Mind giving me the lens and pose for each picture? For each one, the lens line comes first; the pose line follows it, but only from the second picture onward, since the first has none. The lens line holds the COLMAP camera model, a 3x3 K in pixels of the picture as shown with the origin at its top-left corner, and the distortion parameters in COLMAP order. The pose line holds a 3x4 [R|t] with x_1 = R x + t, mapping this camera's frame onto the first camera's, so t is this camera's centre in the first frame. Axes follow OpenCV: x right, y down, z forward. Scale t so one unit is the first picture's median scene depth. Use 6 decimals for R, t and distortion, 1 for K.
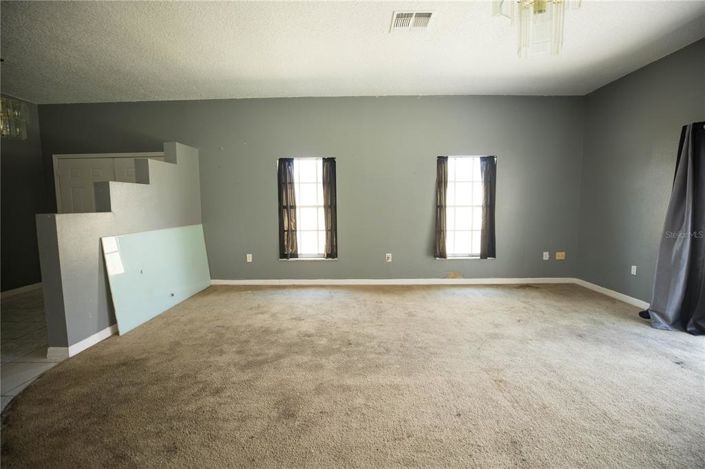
lens RADIAL K [[327.4, 0, 347.9], [0, 327.4, 236.3], [0, 0, 1]] dist [0.004045, 0.000378]
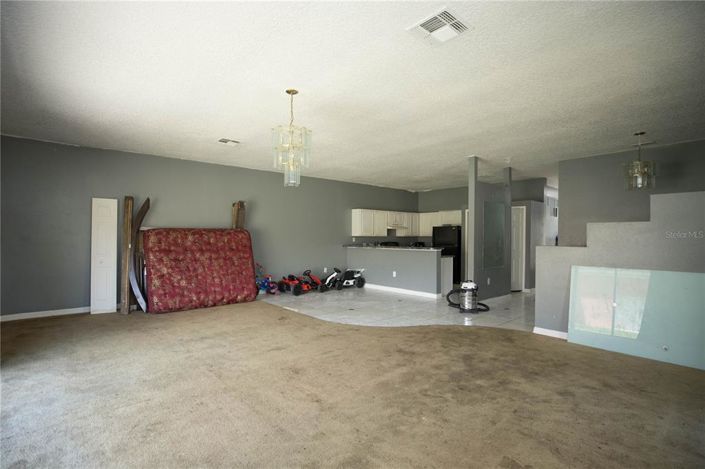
lens RADIAL K [[327.4, 0, 351.1], [0, 327.4, 237.2], [0, 0, 1]] dist [0.004045, 0.000378]
pose [[-0.735595, 0.002349, -0.677418, 0.922213], [-0.064919, 0.995147, 0.073945, -0.169842], [0.674304, 0.098371, -0.731873, 1.487611]]
